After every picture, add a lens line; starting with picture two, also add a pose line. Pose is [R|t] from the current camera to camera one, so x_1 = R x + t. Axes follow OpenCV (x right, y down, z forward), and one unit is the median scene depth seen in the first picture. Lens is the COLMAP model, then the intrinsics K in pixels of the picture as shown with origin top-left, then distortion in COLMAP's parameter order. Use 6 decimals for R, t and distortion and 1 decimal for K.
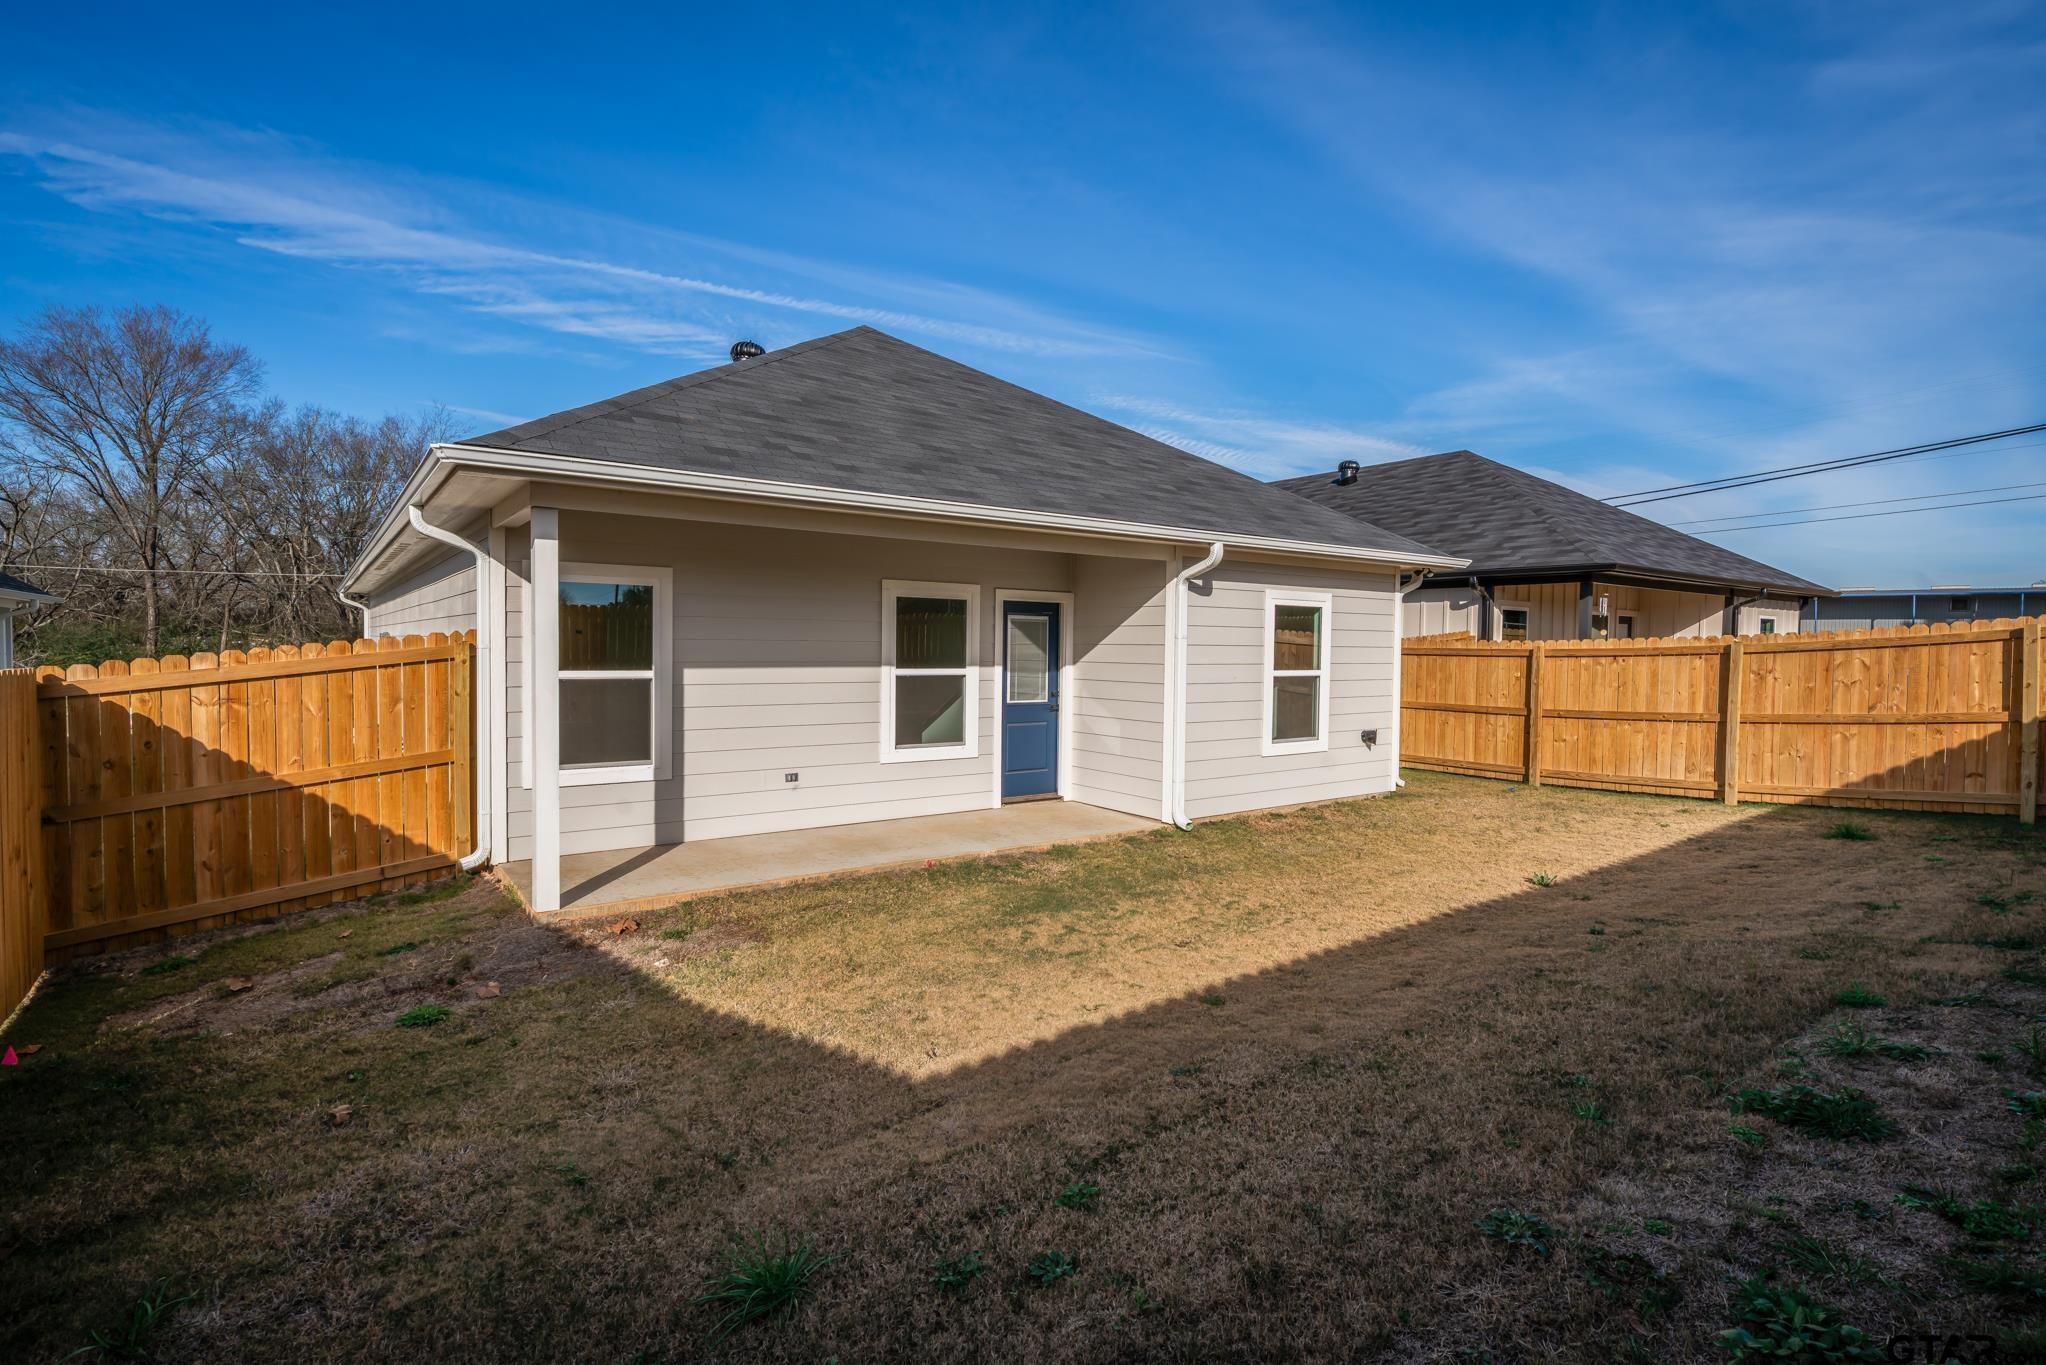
lens RADIAL K [[980.5, 0, 1023.0], [0, 980.5, 682.5], [0, 0, 1]] dist [0.001352, 0.000039]
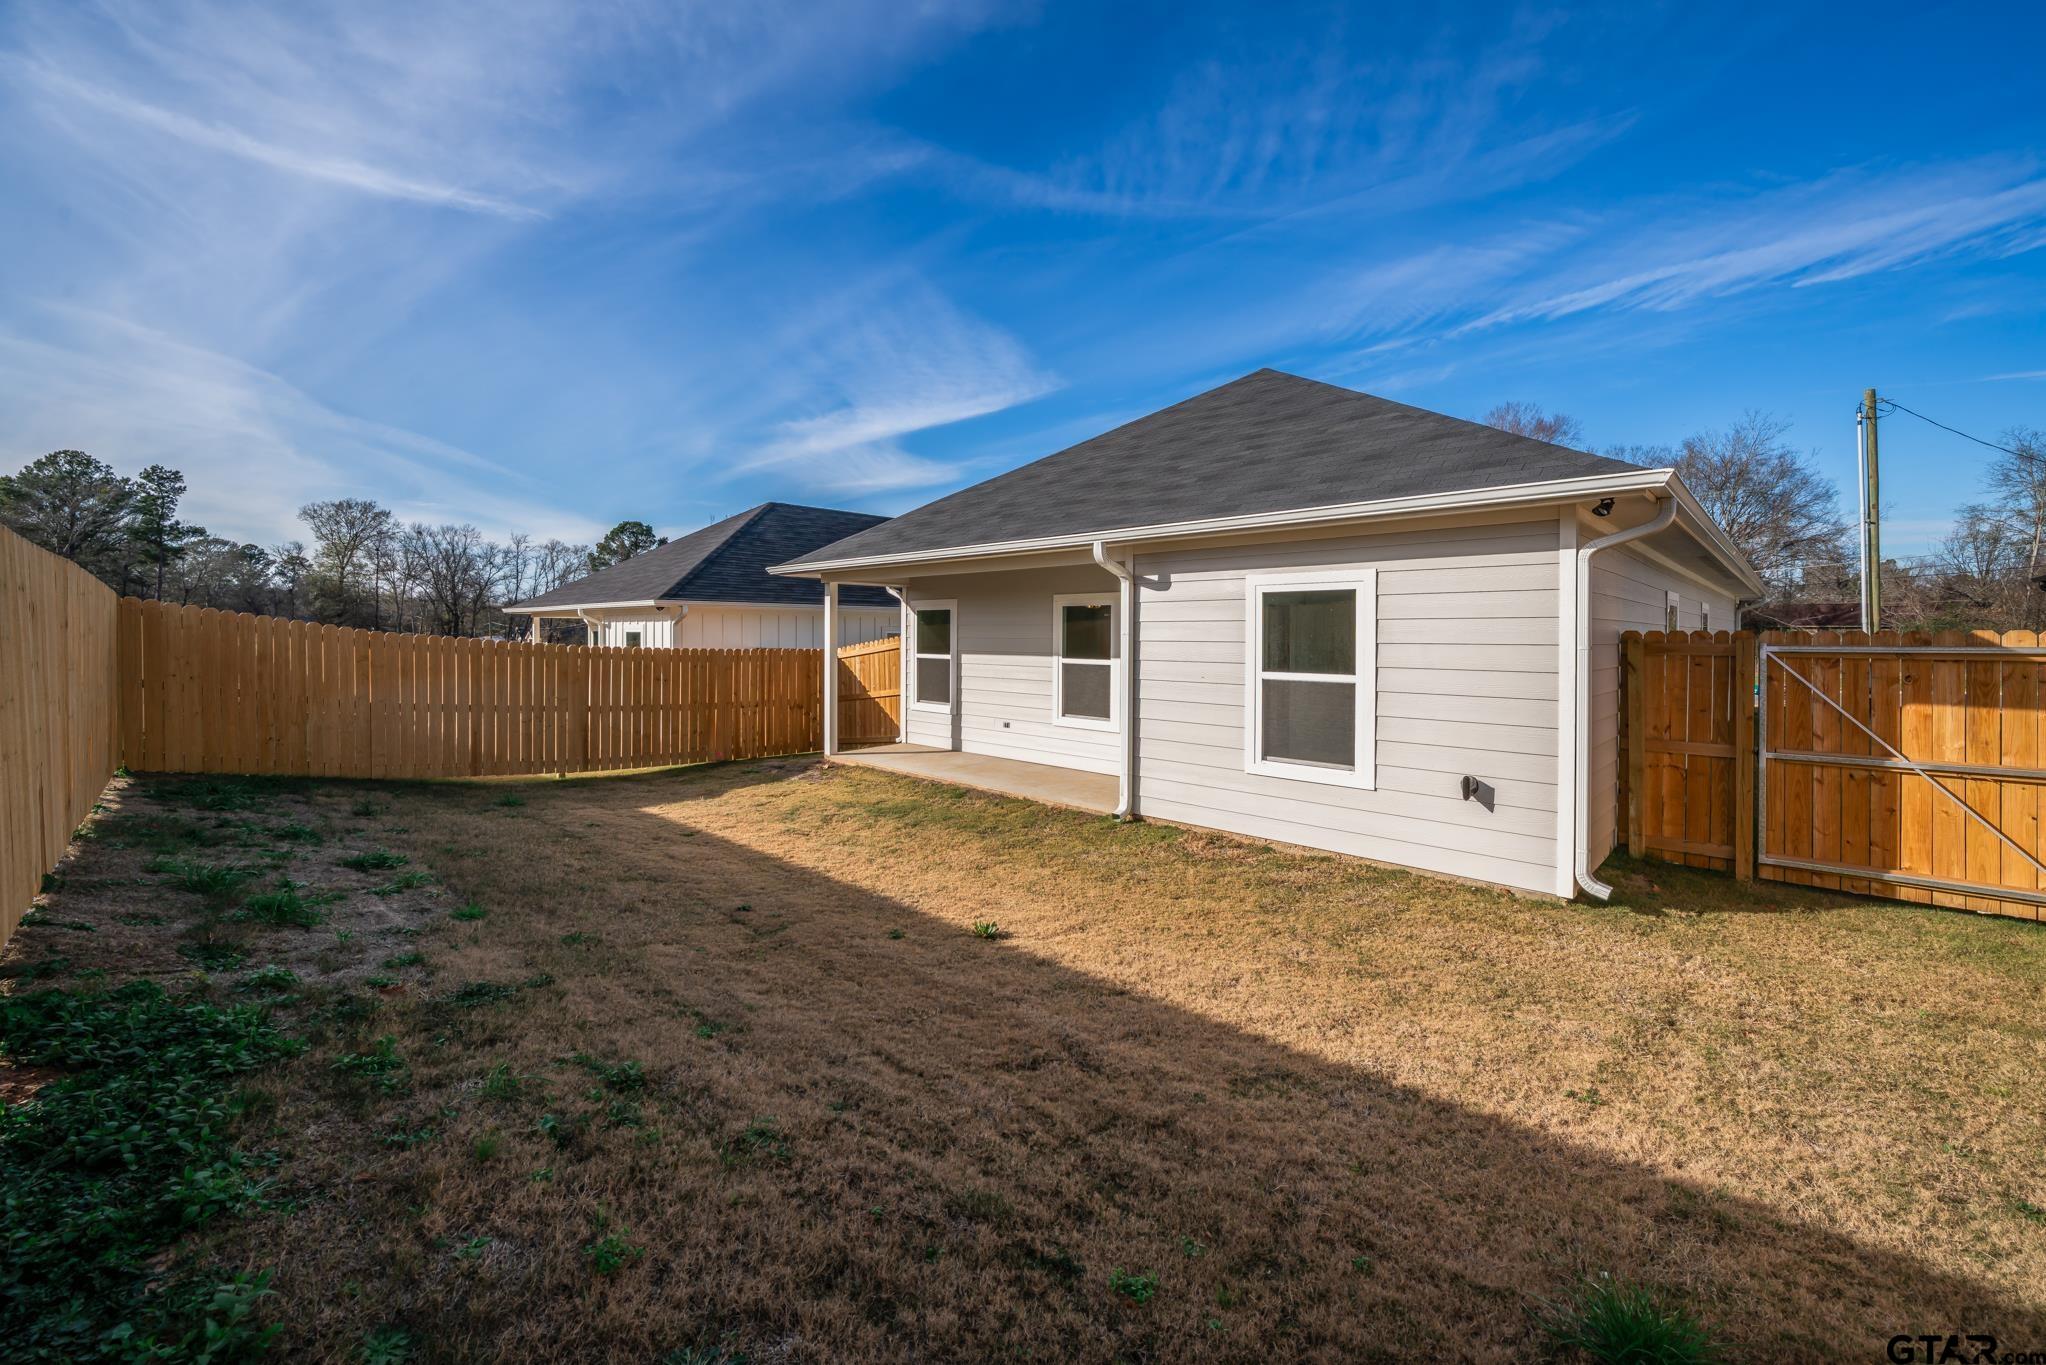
lens RADIAL K [[775.3, 0, 1022.9], [0, 775.3, 641.2], [0, 0, 1]] dist [-0.000441, -0.000010]
pose [[0.193245, -0.000663, -0.981150, 0.940233], [-0.039926, 0.999166, -0.008539, -0.026733], [0.980338, 0.040823, 0.193058, 0.738070]]
